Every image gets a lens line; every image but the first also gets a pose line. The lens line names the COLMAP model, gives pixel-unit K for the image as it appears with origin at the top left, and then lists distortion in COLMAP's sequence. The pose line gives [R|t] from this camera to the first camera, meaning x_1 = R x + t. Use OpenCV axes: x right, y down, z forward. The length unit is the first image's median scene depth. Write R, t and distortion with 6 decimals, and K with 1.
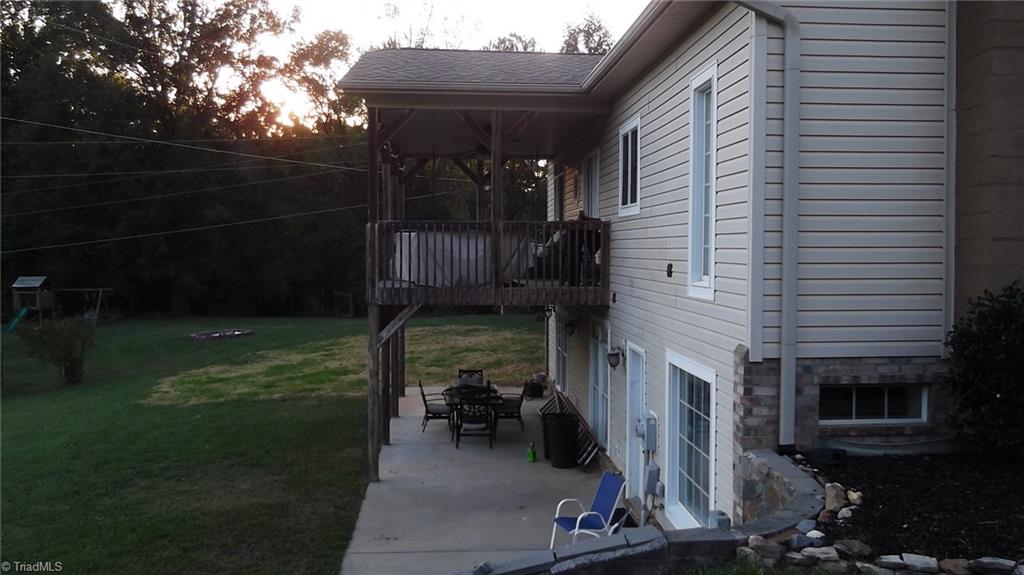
lens RADIAL K [[866.6, 0, 512.0], [0, 866.6, 287.5], [0, 0, 1]] dist [-0.017578, 0.001800]
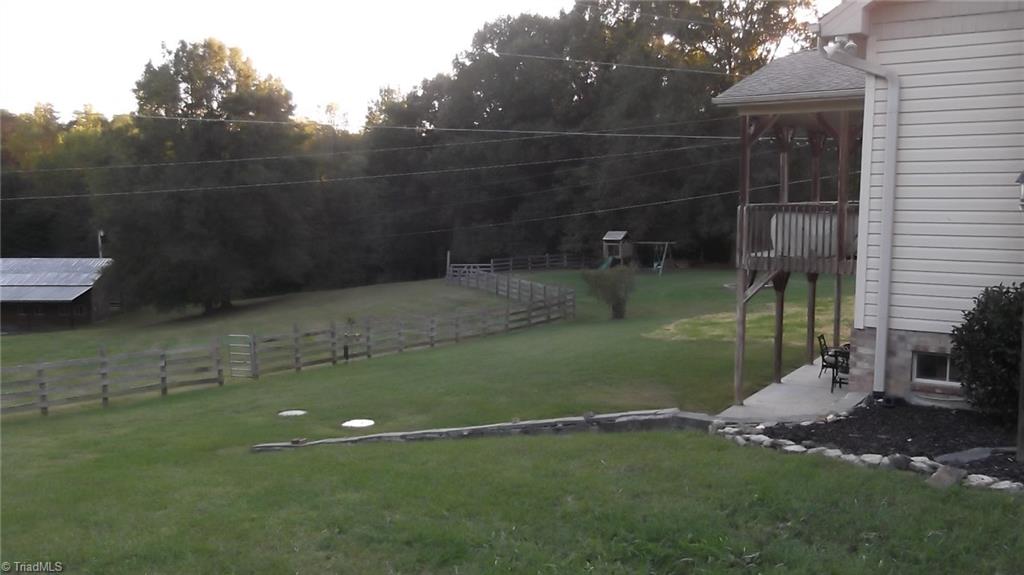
lens RADIAL K [[870.4, 0, 512.0], [0, 870.4, 287.5], [0, 0, 1]] dist [0.003489, 0.001146]
pose [[0.775088, 0.054362, -0.629510, 0.387780], [-0.018262, 0.997803, 0.063681, -0.029578], [0.631589, -0.037862, 0.774378, -0.210503]]
